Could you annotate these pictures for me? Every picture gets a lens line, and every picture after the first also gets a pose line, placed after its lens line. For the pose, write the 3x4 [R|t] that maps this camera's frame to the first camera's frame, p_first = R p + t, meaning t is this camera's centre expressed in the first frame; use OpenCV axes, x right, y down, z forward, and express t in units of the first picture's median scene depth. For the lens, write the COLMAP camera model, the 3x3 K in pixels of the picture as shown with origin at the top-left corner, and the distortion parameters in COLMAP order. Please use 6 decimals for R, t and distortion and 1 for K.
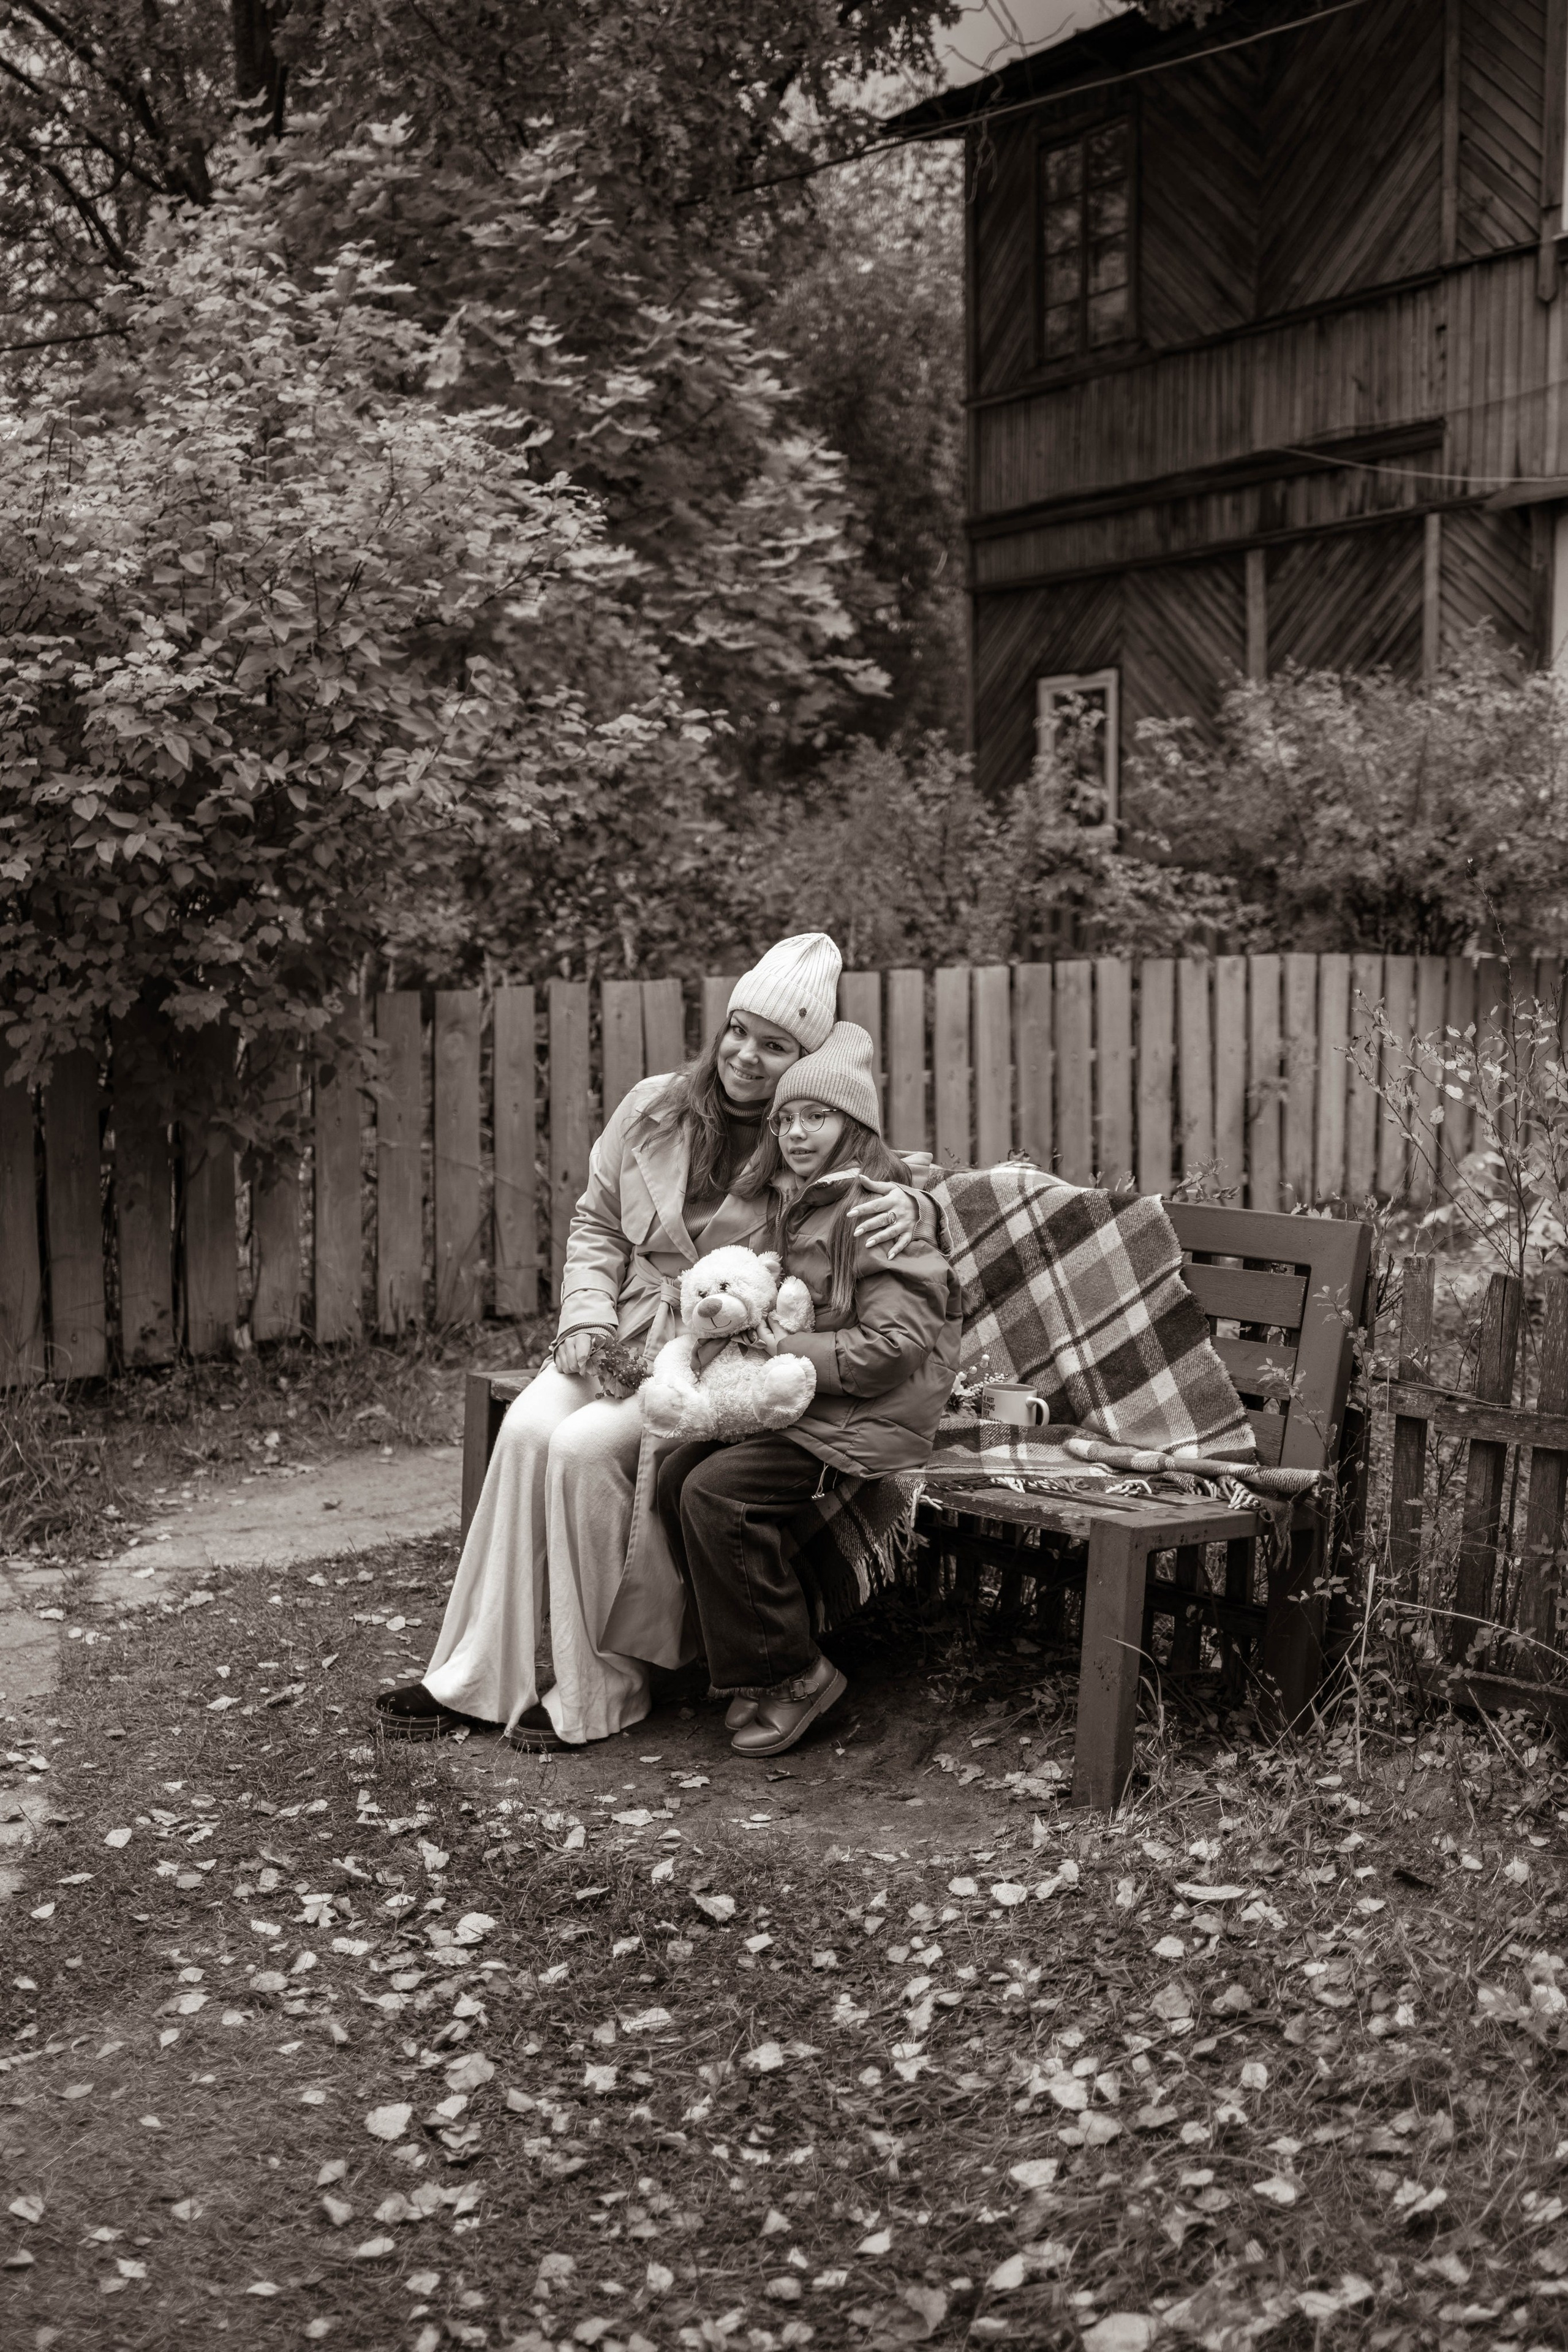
lens RADIAL K [[2298.7, 0, 784.0], [0, 2298.7, 1176.0], [0, 0, 1]] dist [-0.002843, -0.007556]
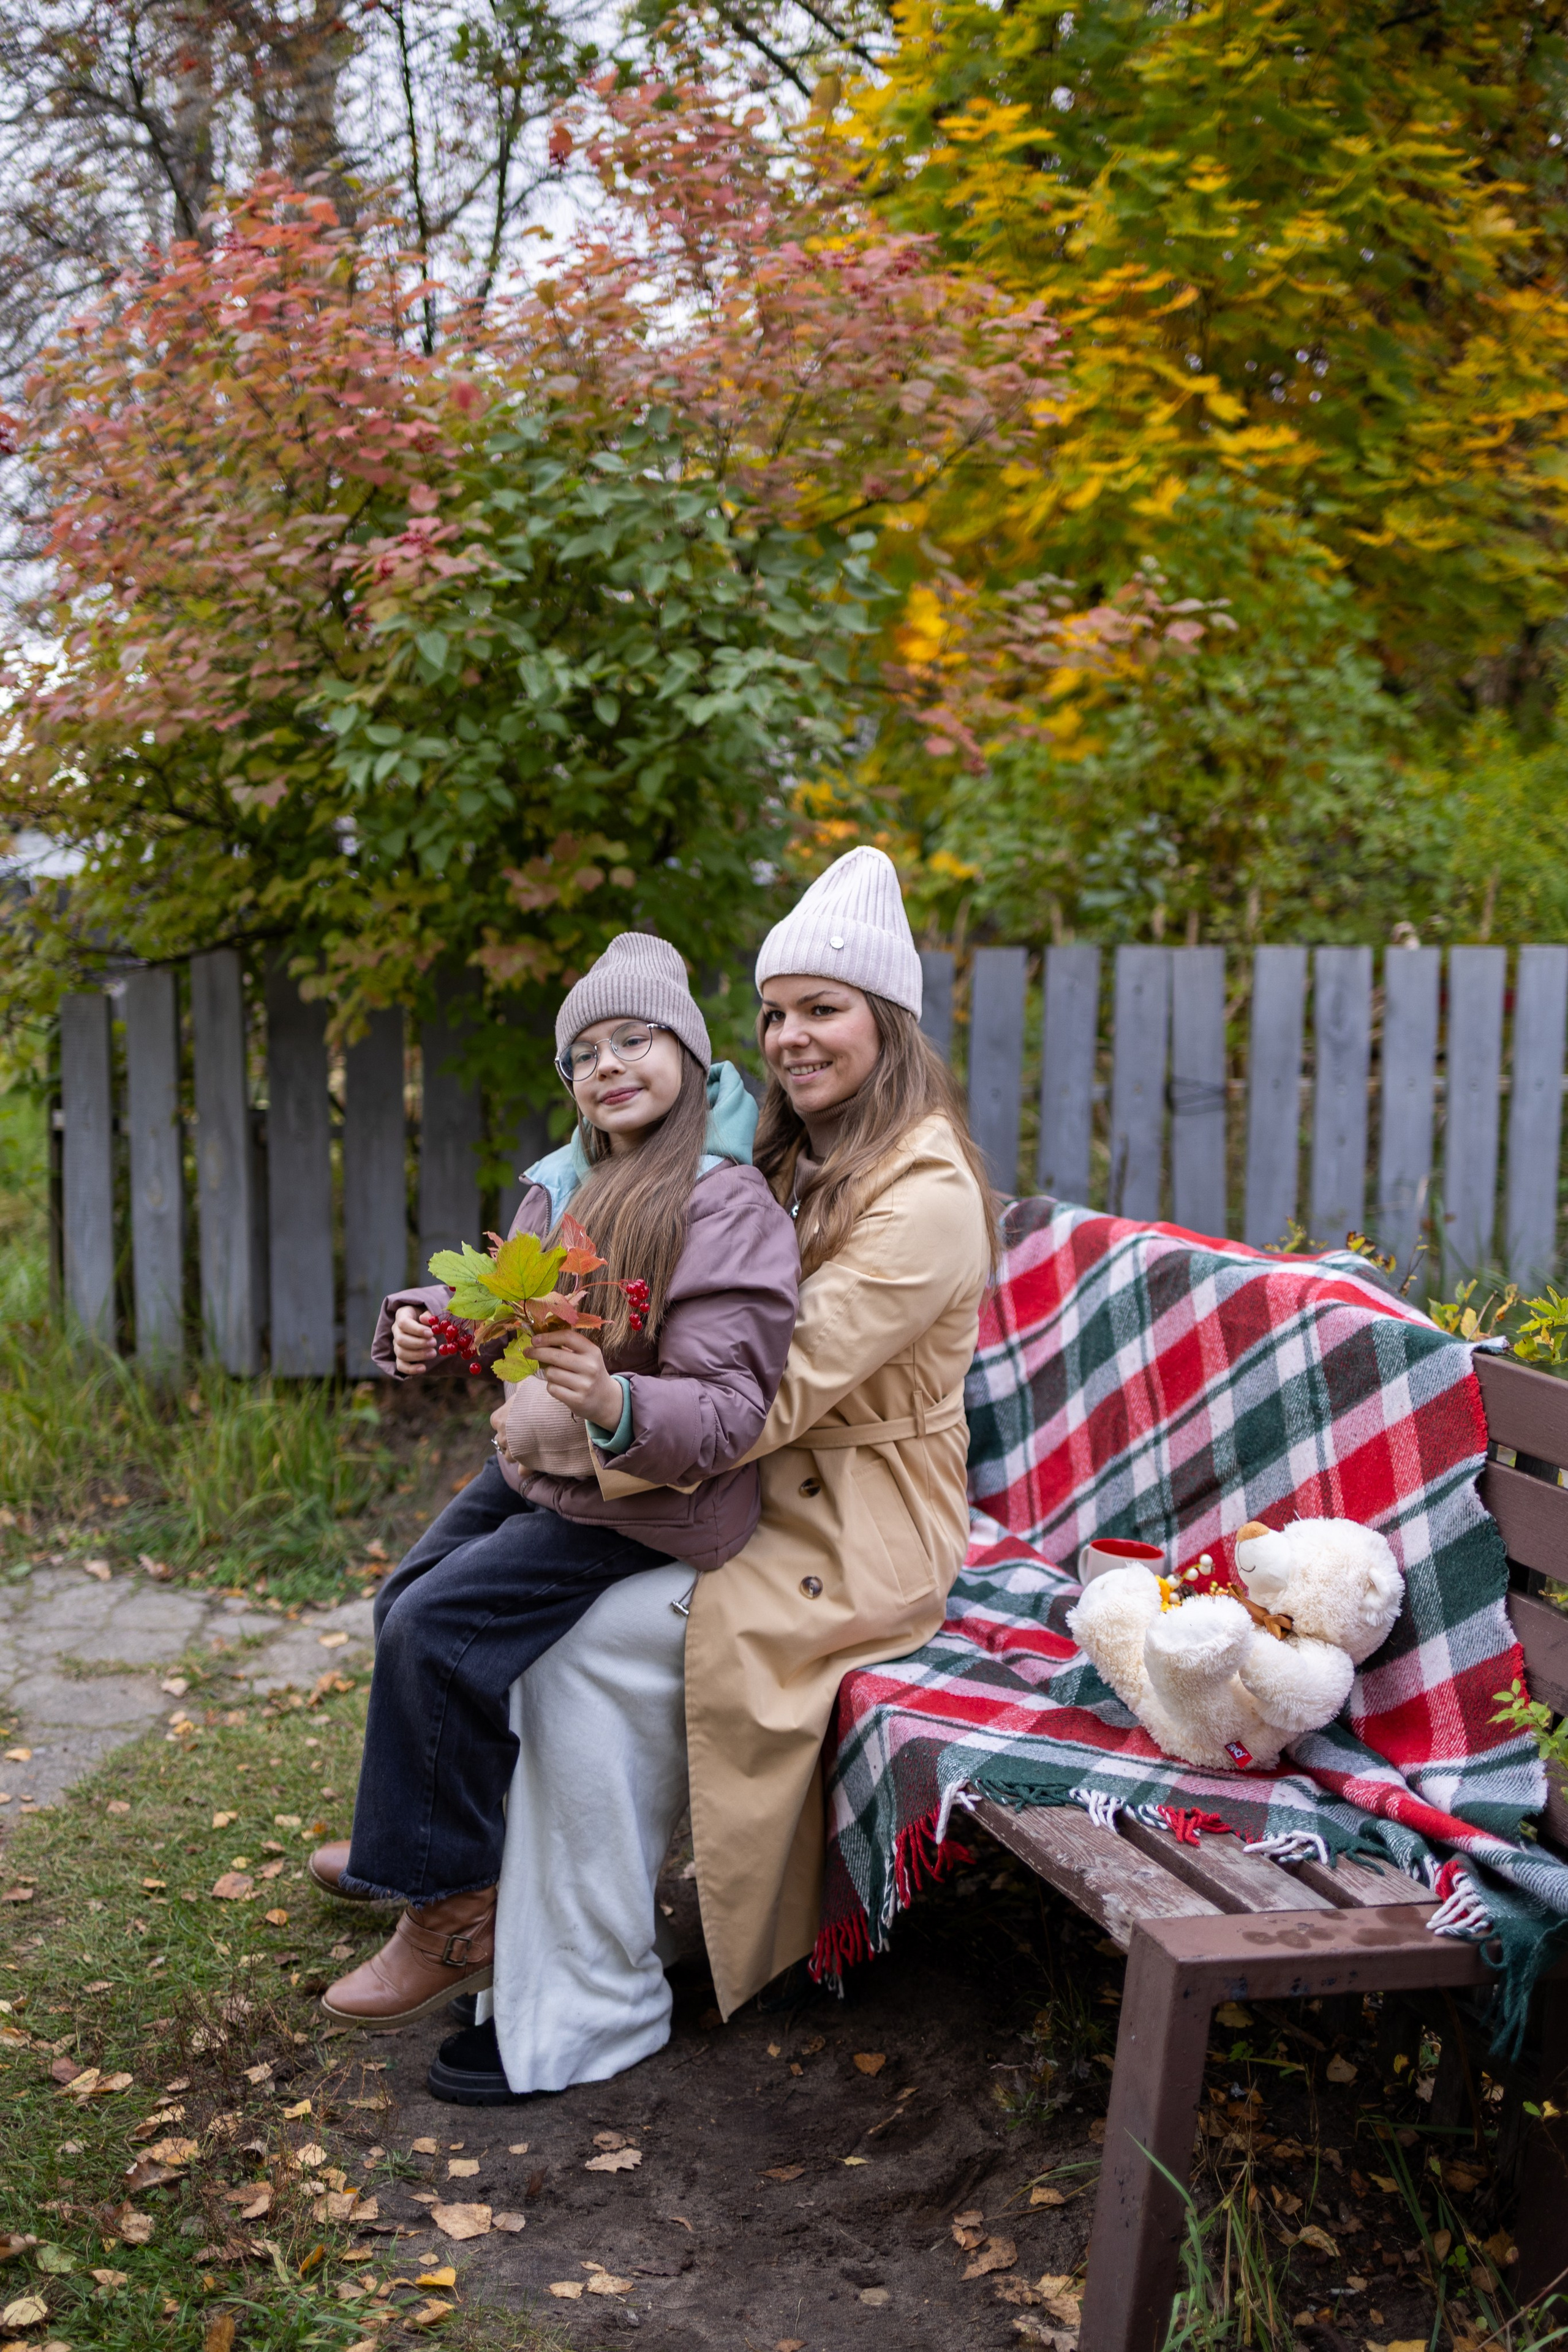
lens RADIAL K [[2298.7, 0, 784.0], [0, 2298.7, 1176.0], [0, 0, 1]] dist [-0.002843, -0.007556]
pose [[0.928111, 0.073945, -0.364886, 0.094035], [-0.065417, 0.997219, 0.035698, -0.020295], [0.366511, -0.009262, 0.930367, 0.161617]]
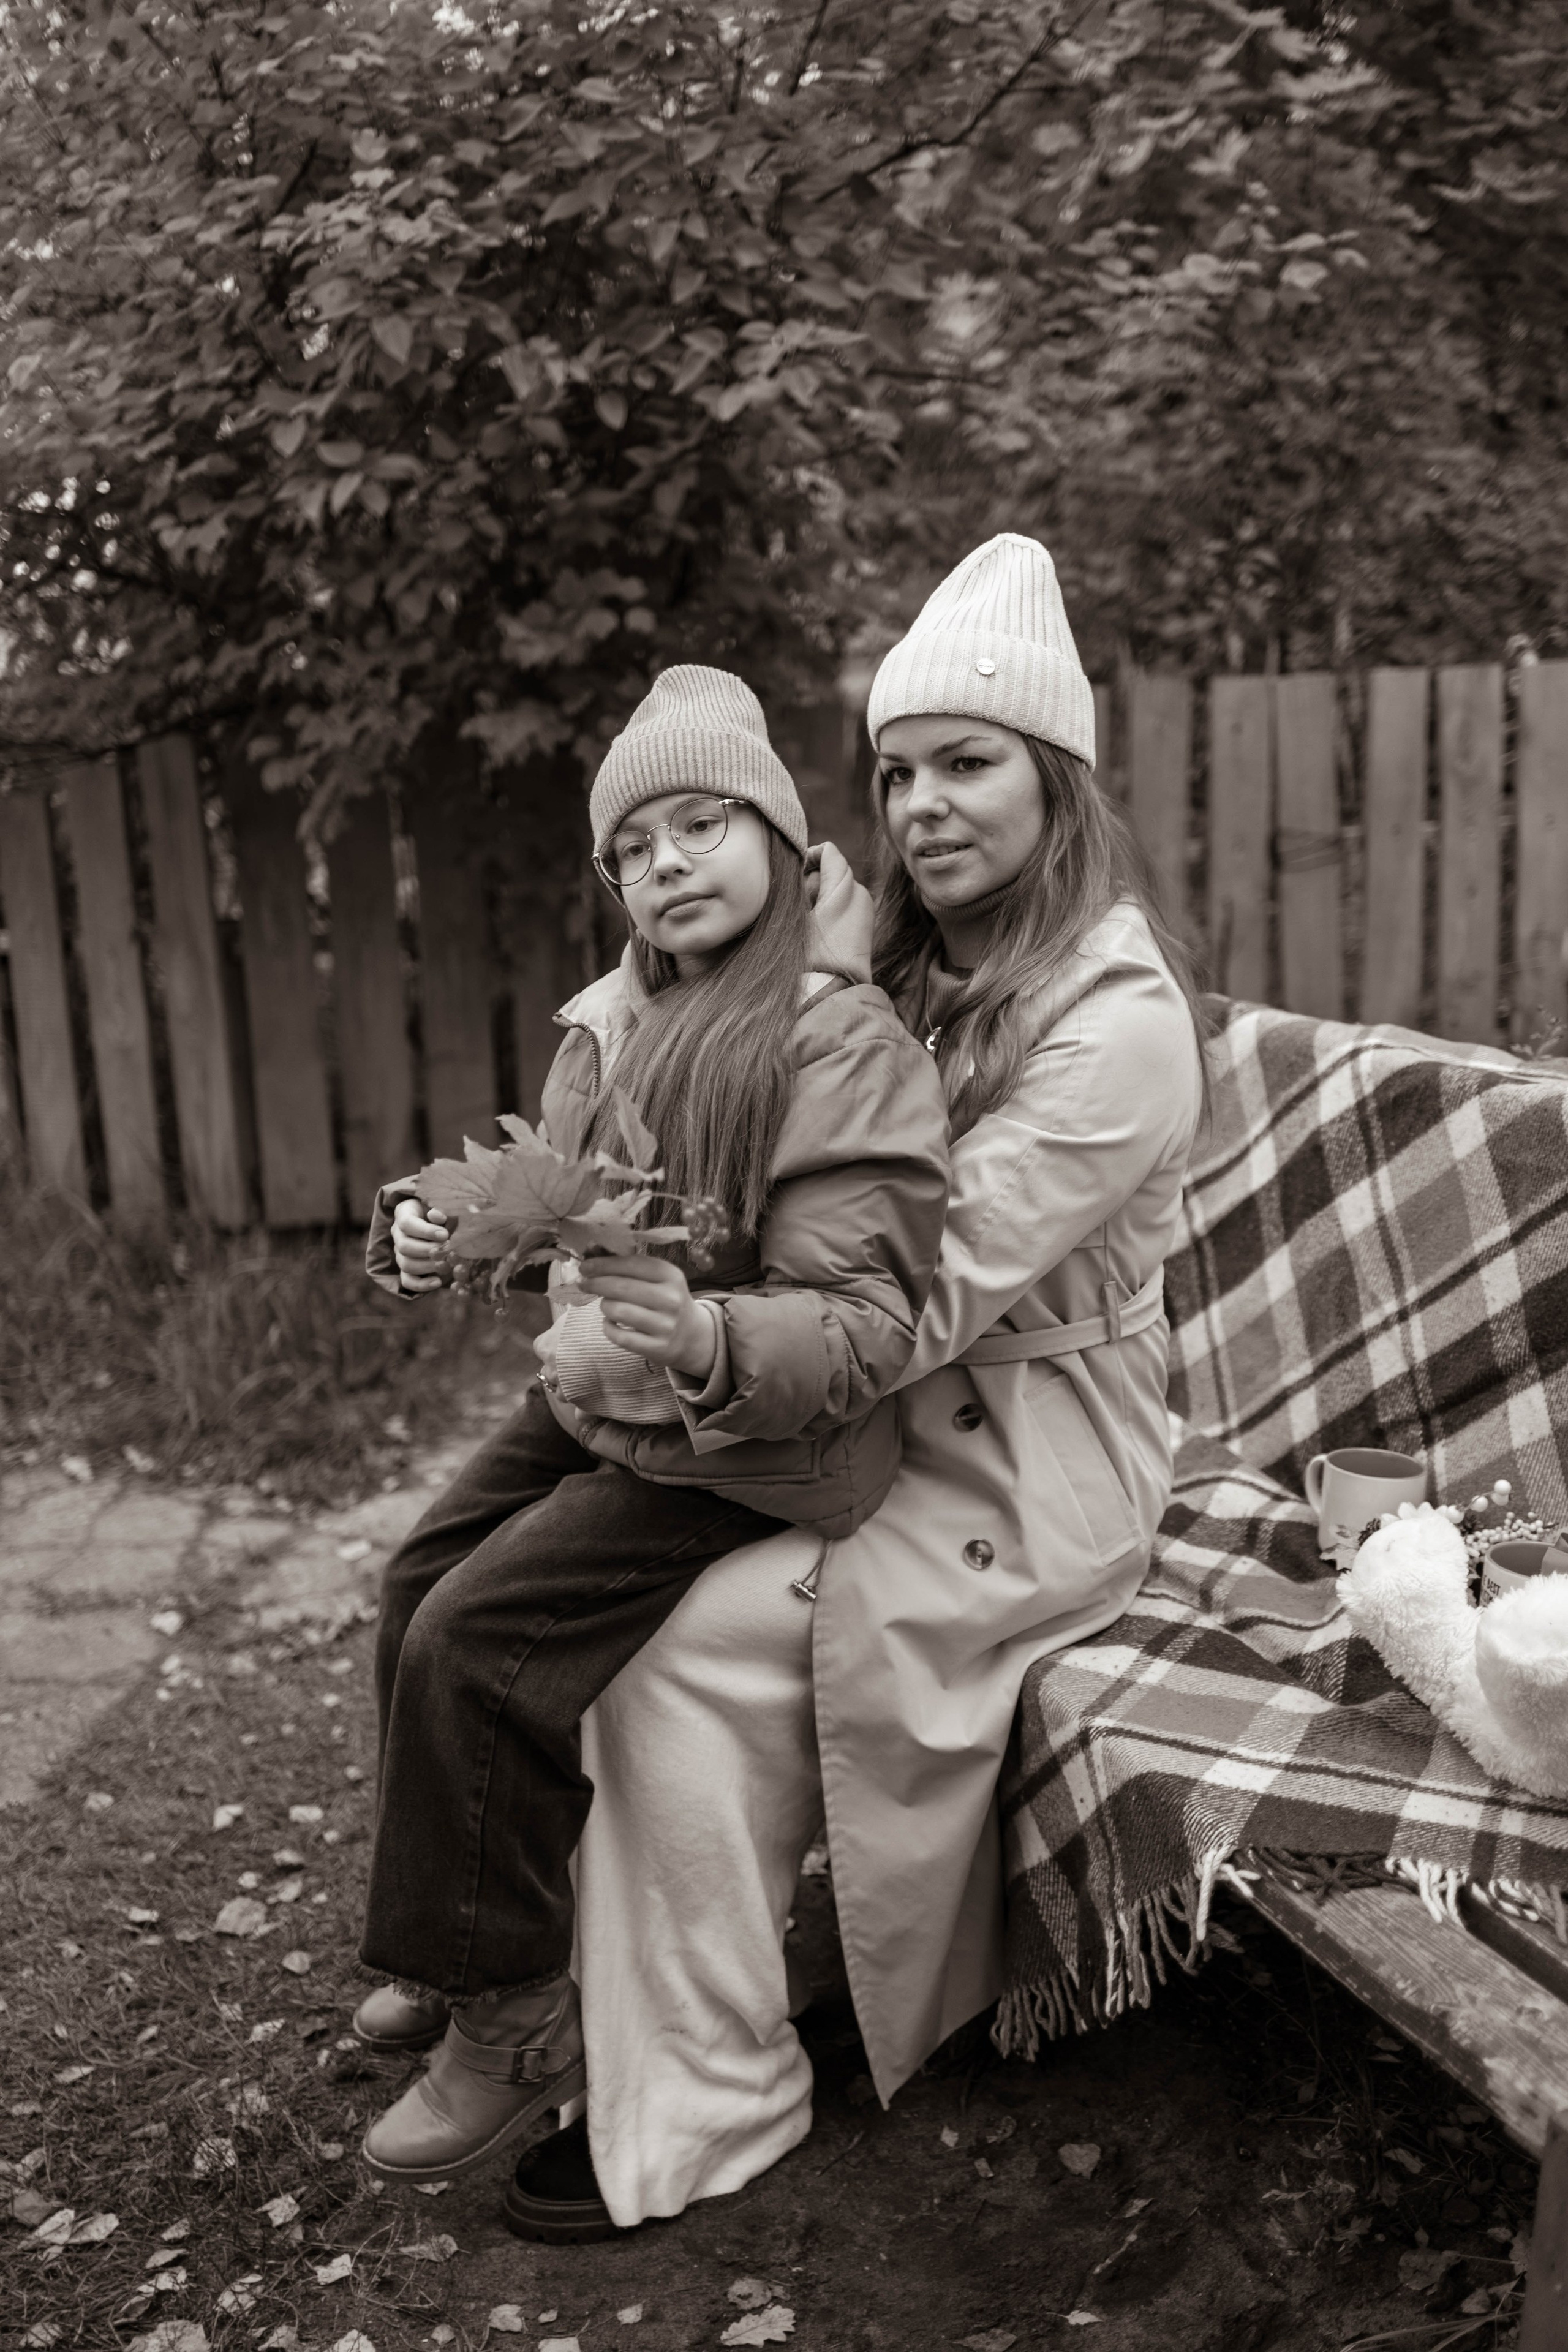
lens RADIAL K [[2318.5, 0, 774.3], [0, 2318.5, 1180.3], [0, 0, 1]] dist [0.008452, -0.001009]
pose [[0.927890, 0.065420, -0.367070, 0.055080], [-0.016096, 0.990597, 0.135859, -0.022183], [0.372507, -0.120154, 0.920218, 0.229329]]
